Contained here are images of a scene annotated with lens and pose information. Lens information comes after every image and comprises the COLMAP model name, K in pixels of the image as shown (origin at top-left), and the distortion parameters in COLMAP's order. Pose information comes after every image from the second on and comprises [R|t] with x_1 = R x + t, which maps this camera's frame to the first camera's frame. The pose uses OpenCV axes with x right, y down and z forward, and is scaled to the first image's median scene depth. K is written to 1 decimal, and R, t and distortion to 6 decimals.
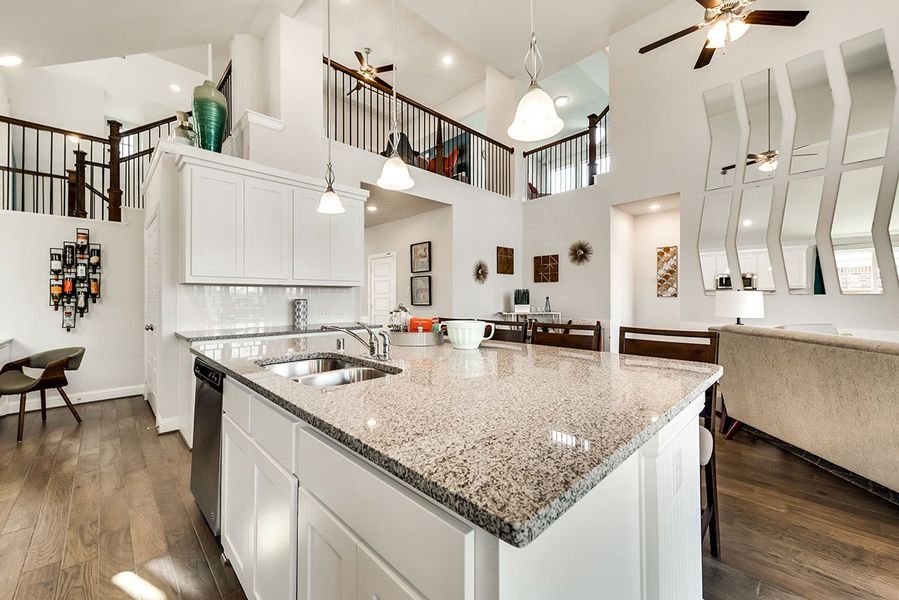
lens RADIAL K [[350.6, 0, 452.7], [0, 350.6, 296.6], [0, 0, 1]] dist [-0.007443, -0.000735]
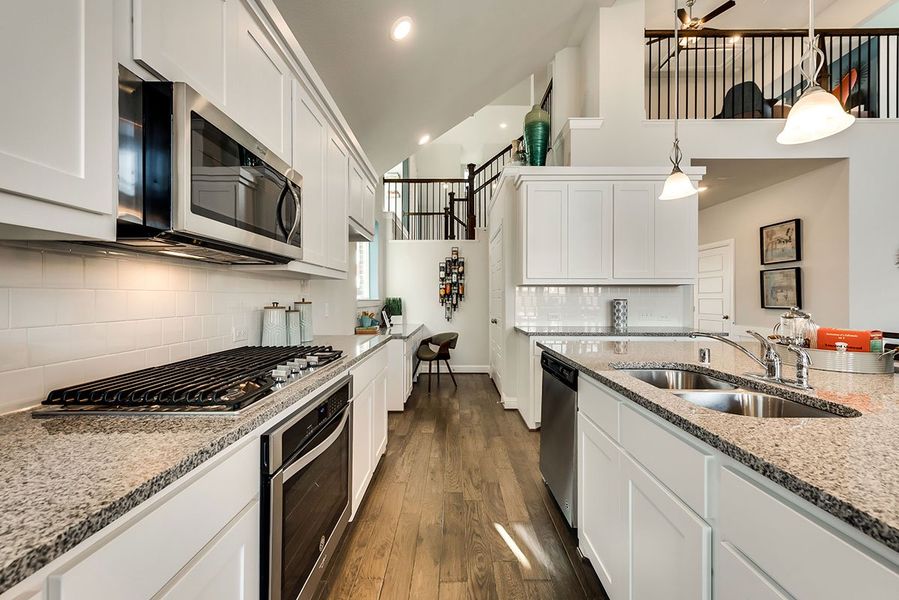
lens RADIAL K [[350.6, 0, 441.3], [0, 350.6, 300.6], [0, 0, 1]] dist [-0.007443, -0.000735]
pose [[0.680442, 0.009878, -0.732735, -0.070768], [-0.001536, 0.999926, 0.012054, -0.000055], [0.732800, -0.007077, 0.680407, 0.004456]]
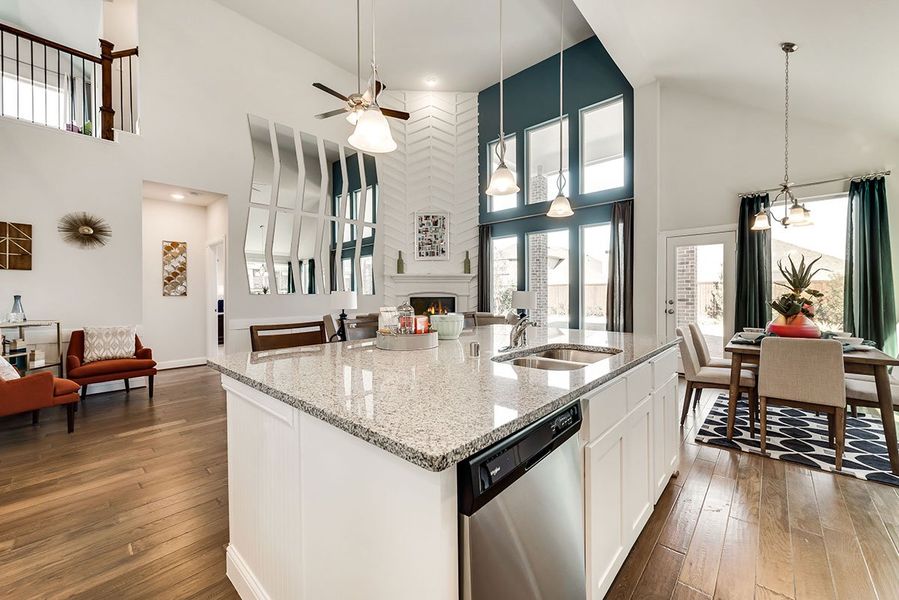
lens RADIAL K [[350.6, 0, 444.2], [0, 350.6, 303.9], [0, 0, 1]] dist [-0.007443, -0.000735]
pose [[-0.050588, -0.019198, 0.998535, -0.633070], [-0.002427, 0.999815, 0.019100, 0.005310], [-0.998717, -0.001457, -0.050625, 0.609563]]
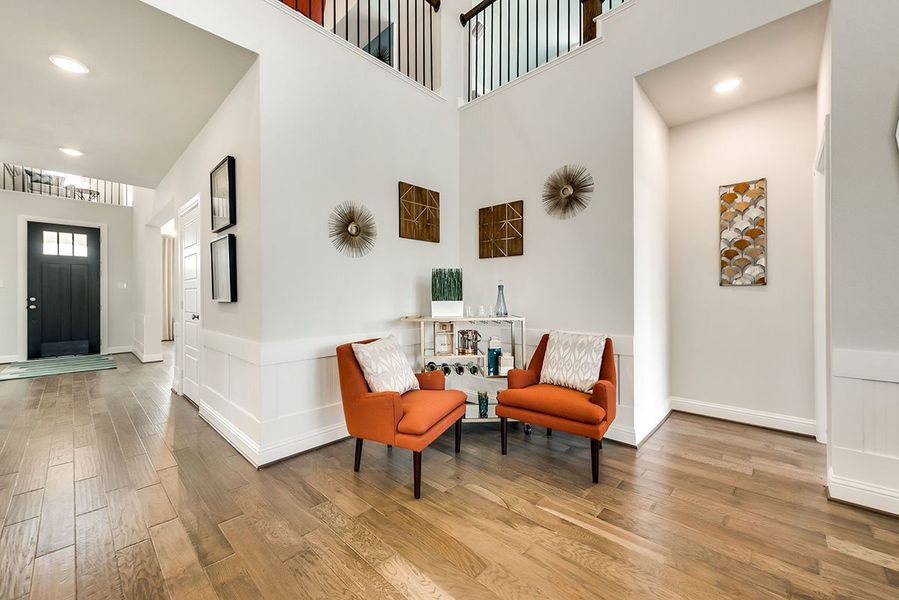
lens RADIAL K [[350.6, 0, 453.4], [0, 350.6, 292.3], [0, 0, 1]] dist [-0.007443, -0.000735]
pose [[0.999159, 0.002791, 0.040912, 0.348035], [-0.002533, 0.999977, -0.006356, 0.026302], [-0.040928, 0.006247, 0.999143, 0.967263]]
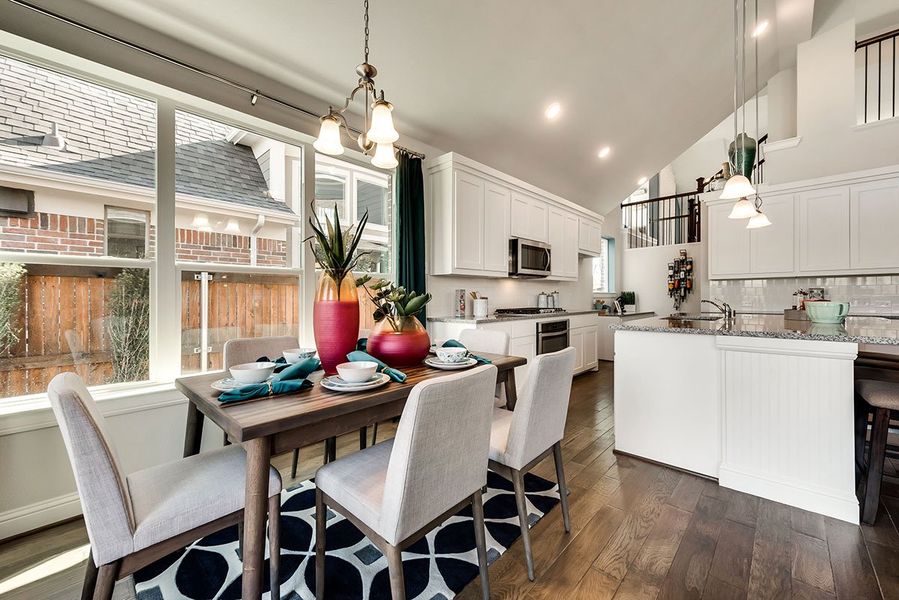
lens RADIAL K [[350.6, 0, 454.2], [0, 350.6, 305.0], [0, 0, 1]] dist [-0.007443, -0.000735]
pose [[0.029046, 0.026972, -0.999214, 0.593860], [0.009562, 0.999583, 0.027260, 0.016466], [0.999532, -0.010347, 0.028776, -0.169371]]
